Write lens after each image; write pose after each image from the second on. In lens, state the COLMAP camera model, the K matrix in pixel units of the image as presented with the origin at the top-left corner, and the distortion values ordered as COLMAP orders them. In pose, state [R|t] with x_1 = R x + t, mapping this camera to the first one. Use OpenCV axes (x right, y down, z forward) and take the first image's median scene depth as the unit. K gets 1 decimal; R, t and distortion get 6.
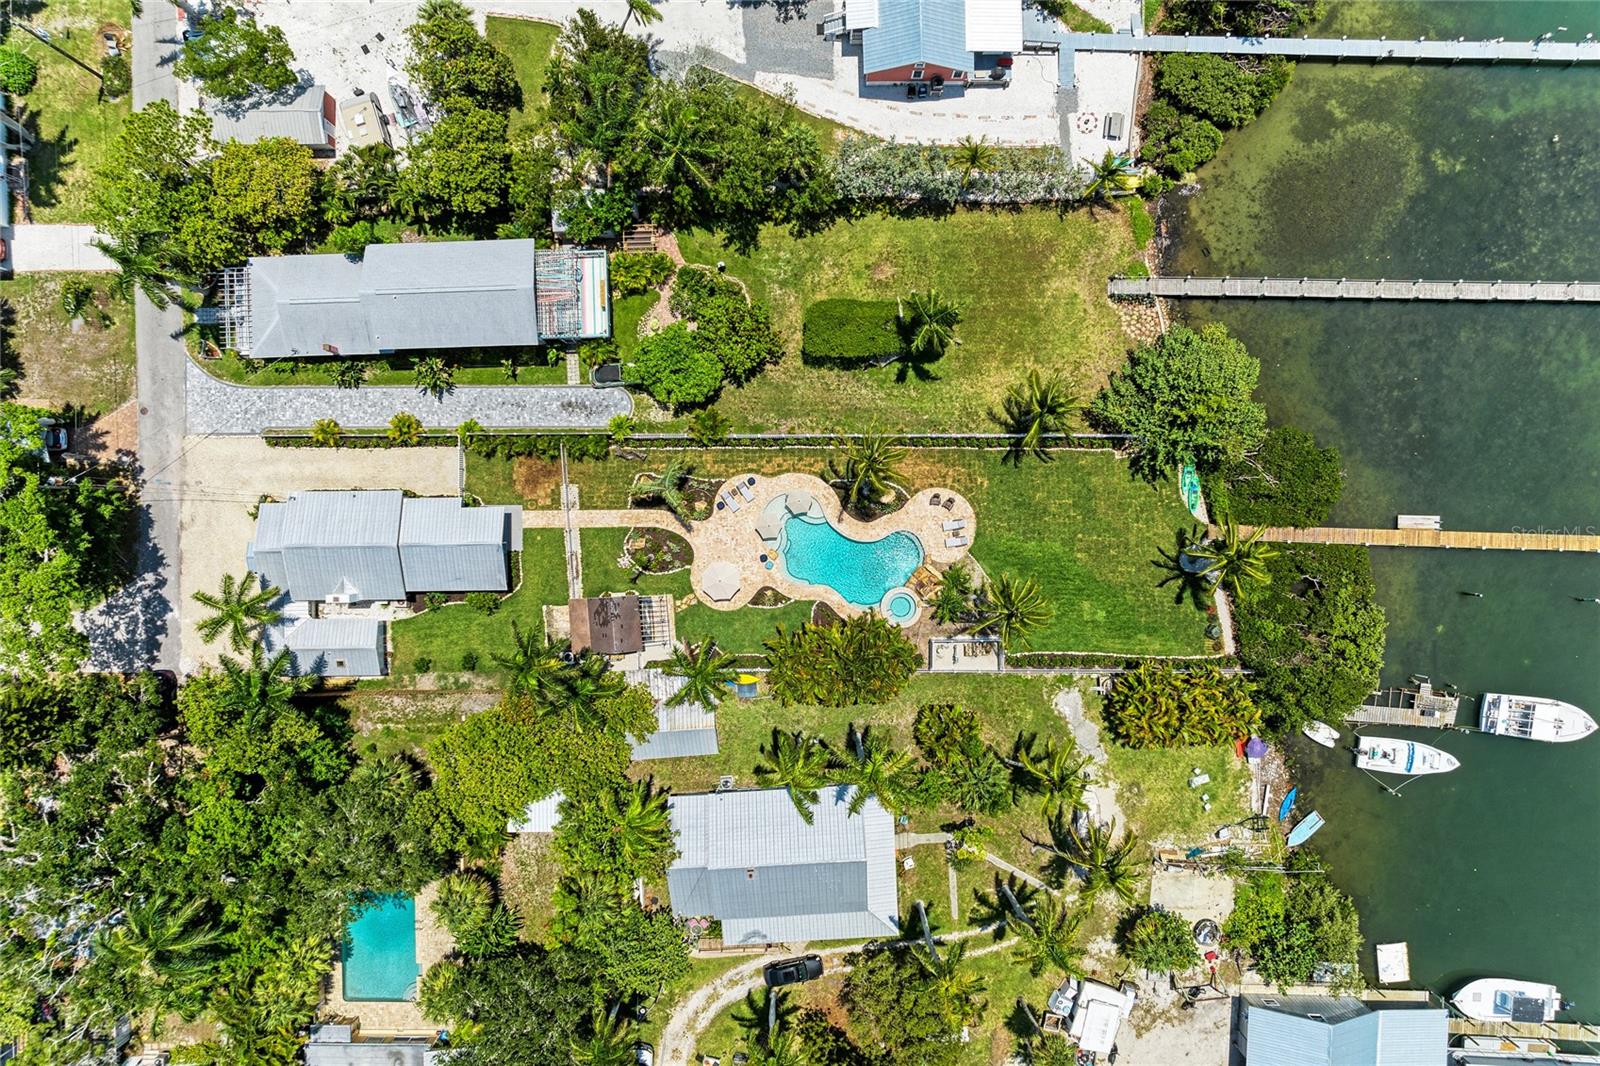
lens RADIAL K [[1128.0, 0, 800.0], [0, 1128.0, 533.0], [0, 0, 1]] dist [-0.015520, 0.010071]
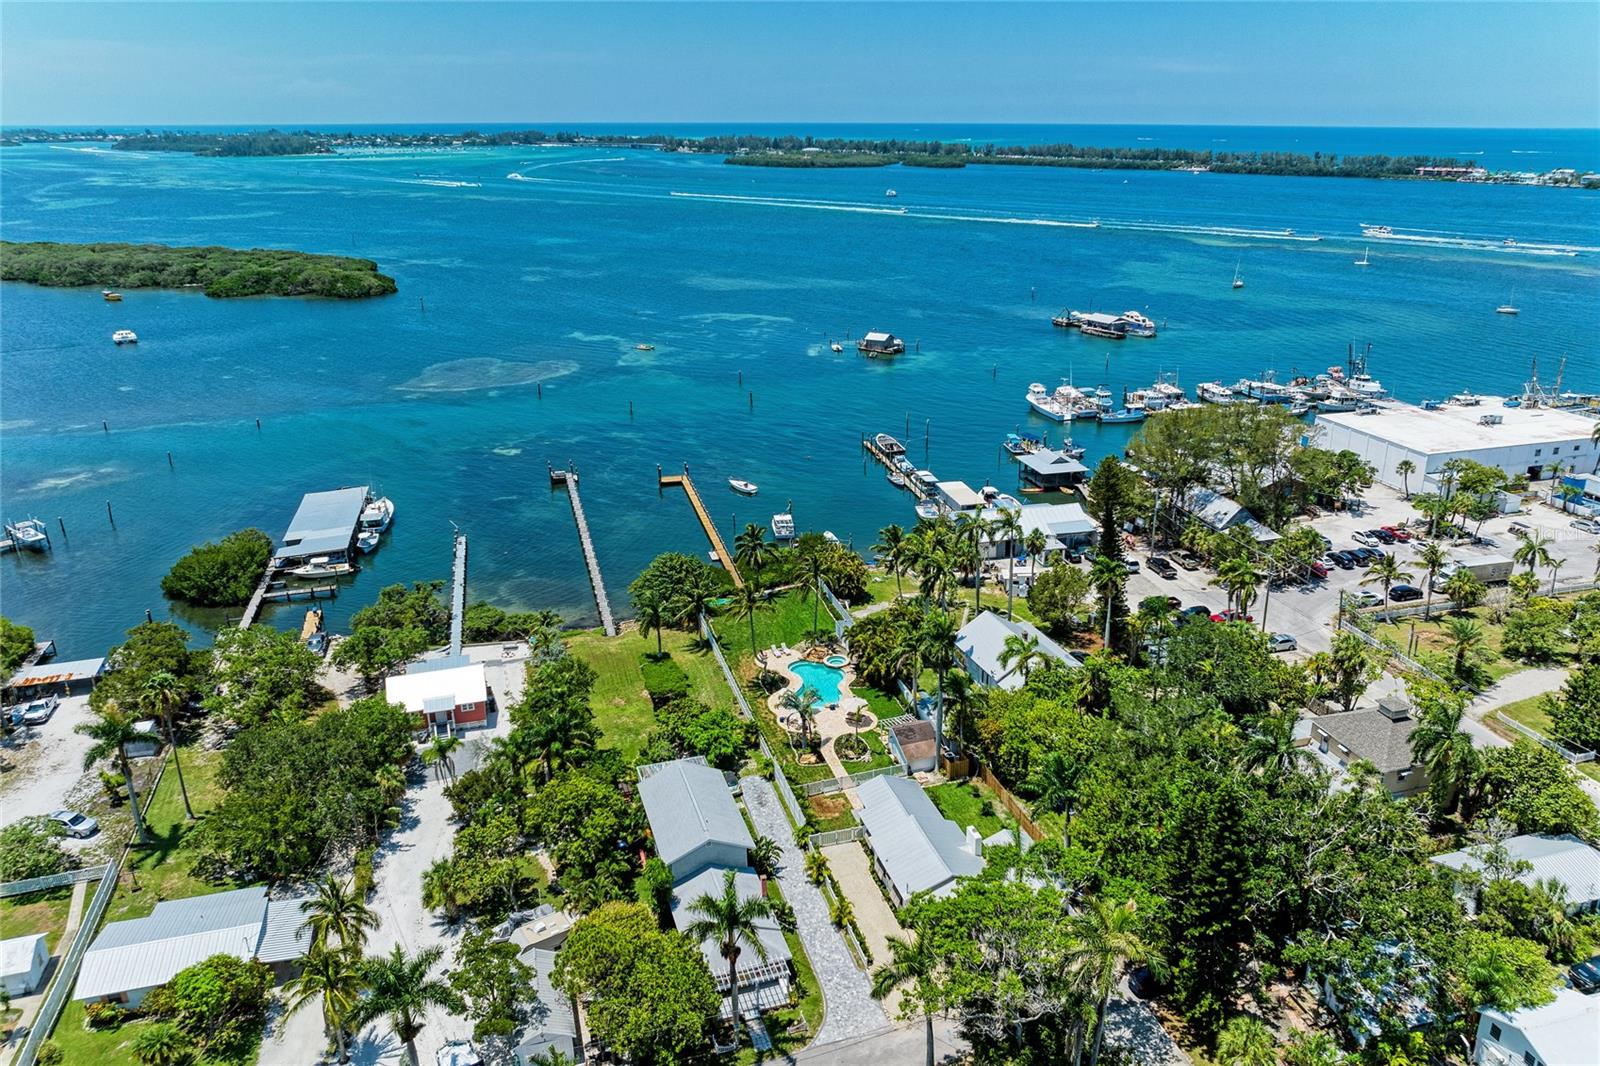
lens RADIAL K [[1125.8, 0, 805.0], [0, 1125.8, 524.1], [0, 0, 1]] dist [-0.005056, -0.006413]
pose [[-0.272674, -0.315088, 0.909048, -1.230348], [0.961131, -0.131751, 0.242630, -0.322772], [0.043318, 0.939873, 0.338766, 0.309033]]
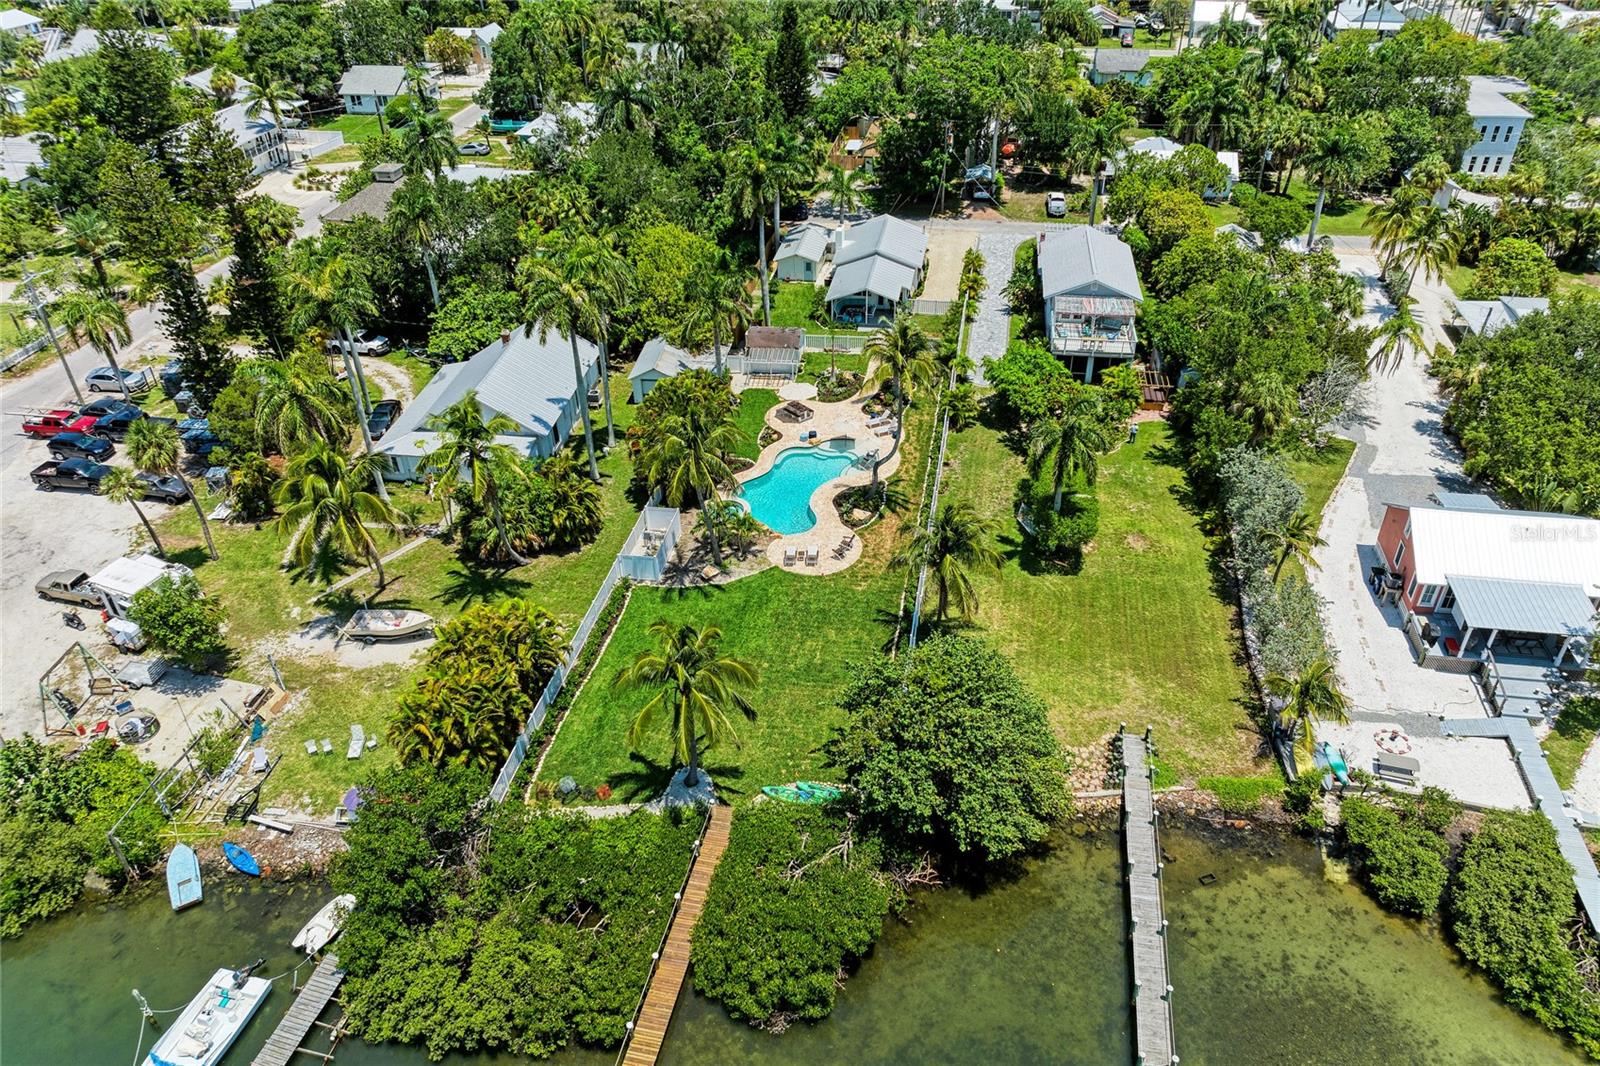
lens RADIAL K [[1126.4, 0, 758.5], [0, 1126.4, 536.3], [0, 0, 1]] dist [-0.029902, 0.009694]
pose [[-0.211266, 0.560777, -0.800560, 0.770445], [-0.977316, -0.133625, 0.164310, -0.098136], [-0.014833, 0.817113, 0.576286, 0.536617]]
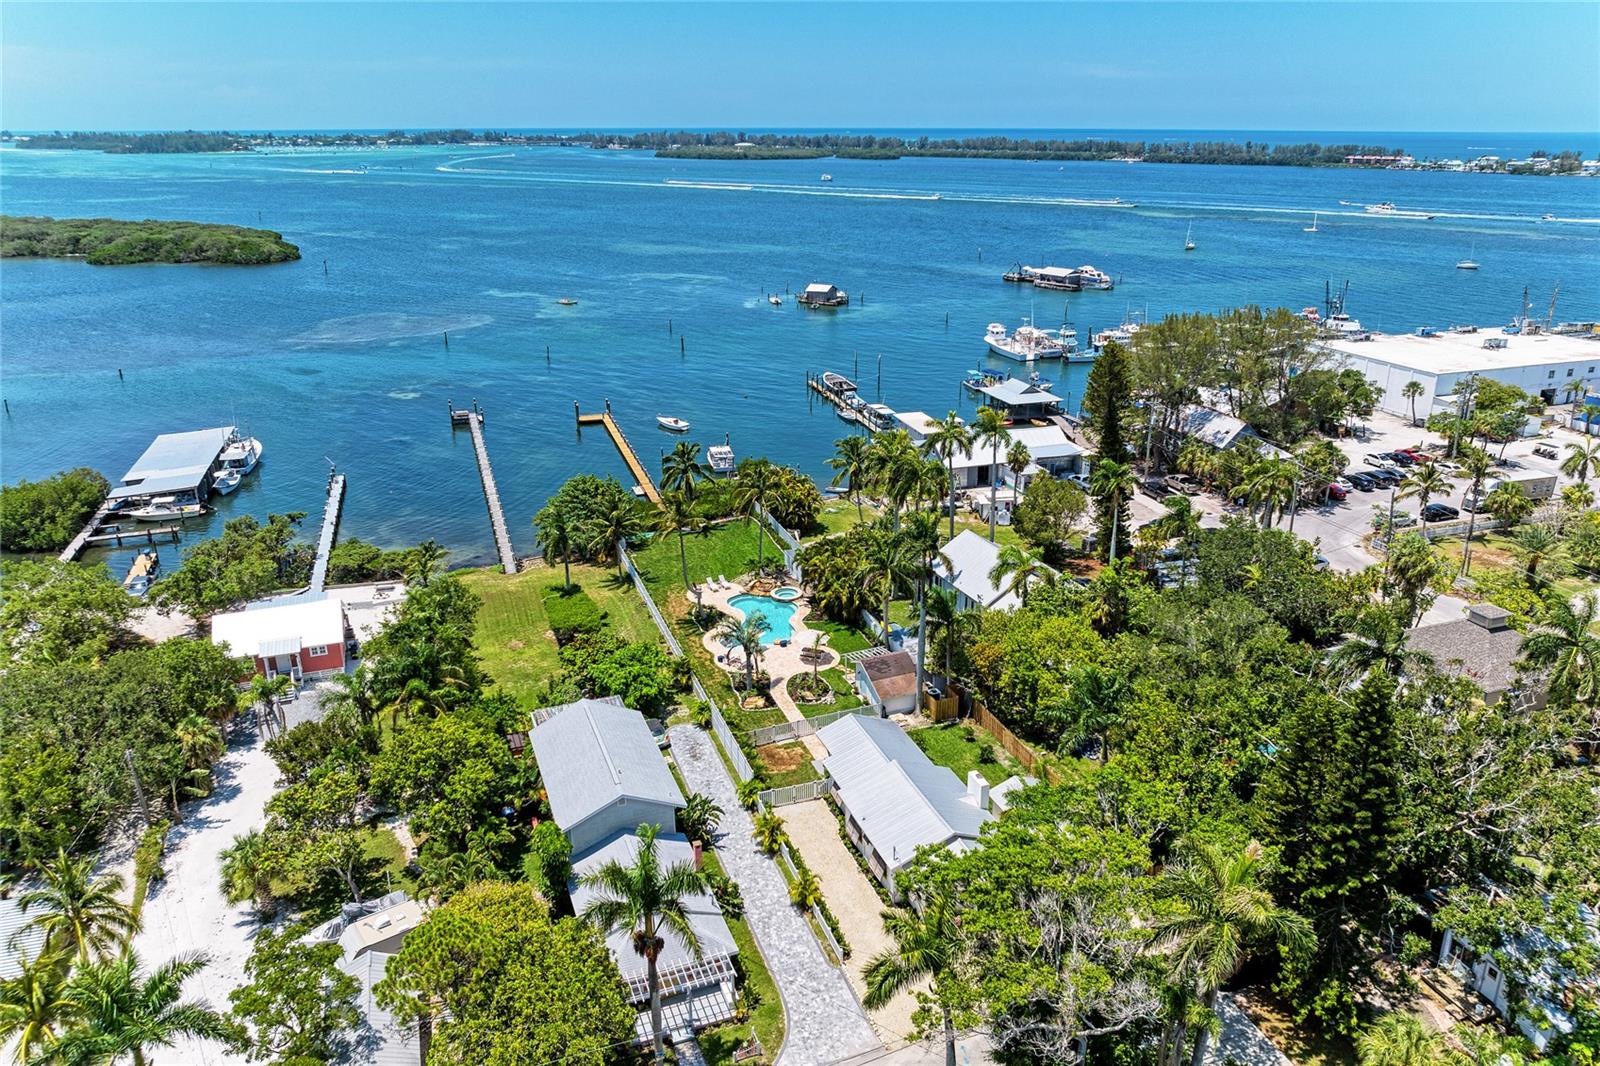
lens RADIAL K [[1128.0, 0, 800.0], [0, 1128.0, 533.0], [0, 0, 1]] dist [-0.015520, 0.010071]
pose [[-0.322726, -0.315374, 0.892405, -1.014765], [0.945599, -0.148386, 0.289524, -0.274412], [0.041112, 0.937294, 0.346106, 0.506548]]
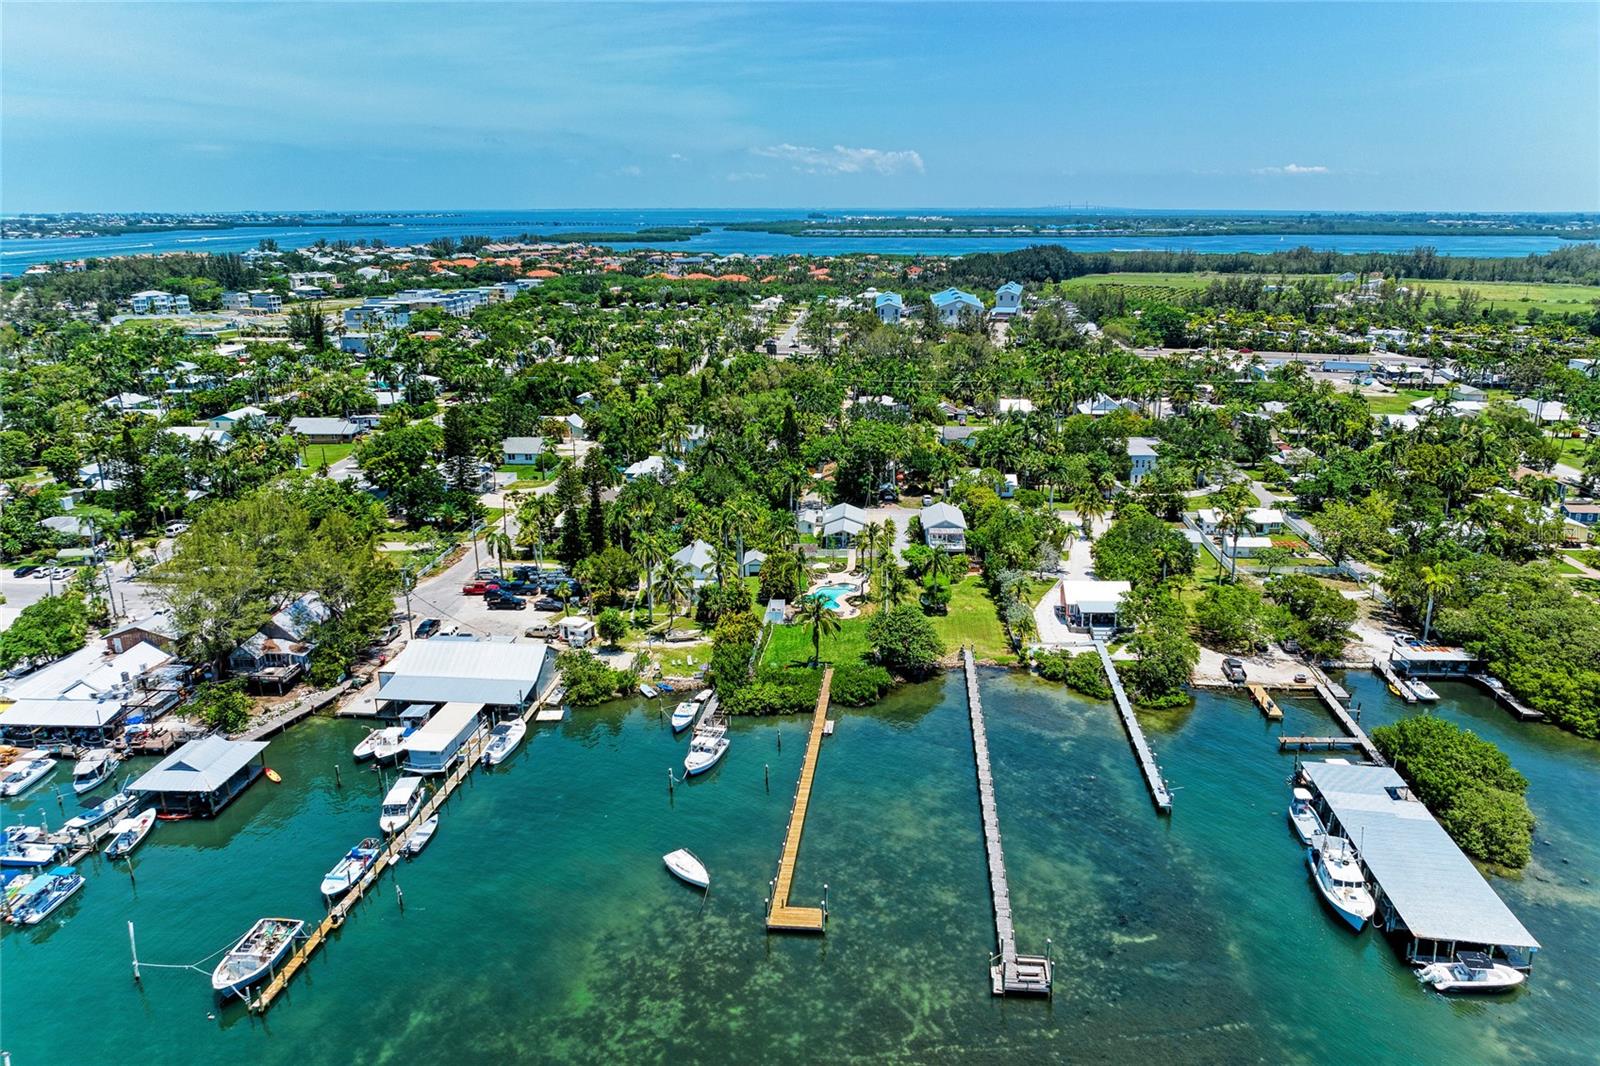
lens RADIAL K [[1147.2, 0, 800.0], [0, 1147.2, 533.0], [0, 0, 1]] dist [-0.024110, 0.006037]
pose [[-0.081772, 0.281683, -0.956017, 2.024629], [-0.995945, -0.059188, 0.067748, -0.062178], [-0.037502, 0.957680, 0.285381, 0.296764]]
